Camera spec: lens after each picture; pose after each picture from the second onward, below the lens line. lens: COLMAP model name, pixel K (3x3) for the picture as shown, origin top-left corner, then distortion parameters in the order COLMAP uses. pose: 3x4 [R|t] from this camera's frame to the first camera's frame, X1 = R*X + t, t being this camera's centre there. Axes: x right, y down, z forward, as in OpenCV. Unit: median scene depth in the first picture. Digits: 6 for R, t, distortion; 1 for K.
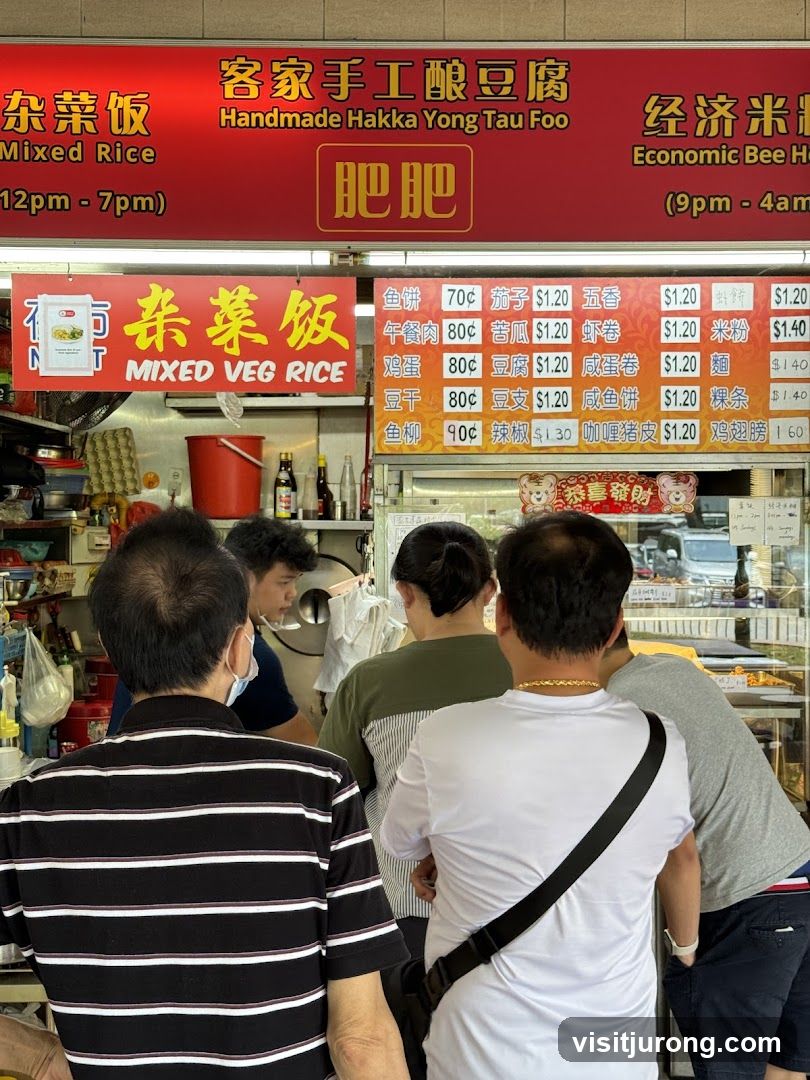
lens RADIAL K [[1488.5, 0, 378.9], [0, 1488.5, 543.1], [0, 0, 1]] dist [0.130543, 0.000000]
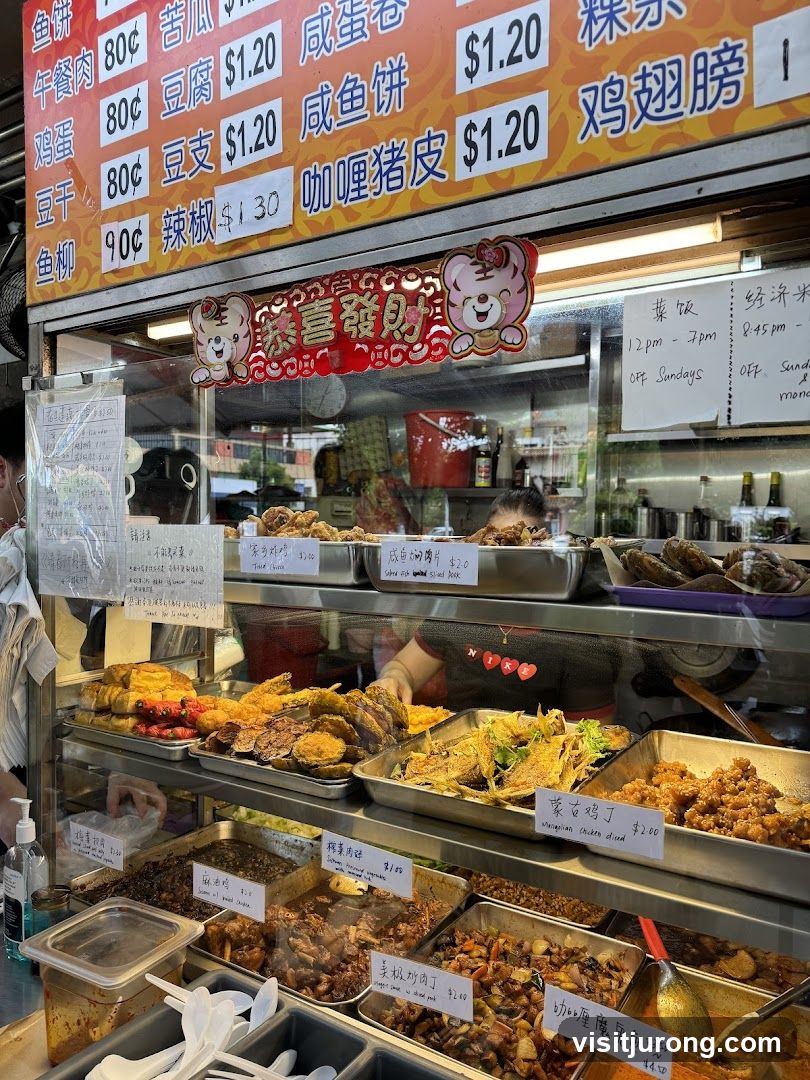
lens RADIAL K [[731.5, 0, 429.0], [0, 731.5, 537.1], [0, 0, 1]] dist [0.064827, -0.063400]
pose [[0.845263, 0.019860, -0.533982, 0.293414], [-0.019558, 0.999789, 0.006225, 0.026559], [0.533993, 0.005182, 0.845473, 0.847369]]
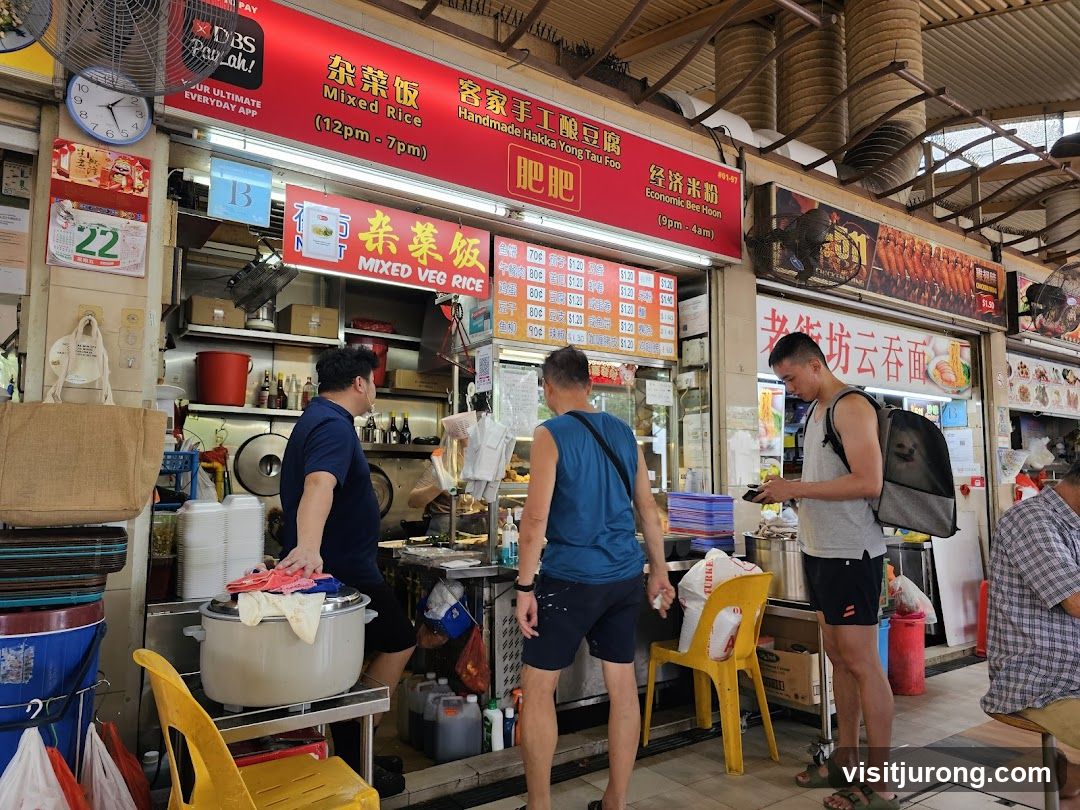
lens RADIAL K [[731.5, 0, 525.5], [0, 731.5, 400.5], [0, 0, 1]] dist [0.064827, -0.063400]
pose [[0.829604, 0.061692, 0.554934, -0.428578], [0.000442, 0.993805, -0.111141, 0.102707], [-0.558352, 0.092448, 0.824437, 0.314183]]
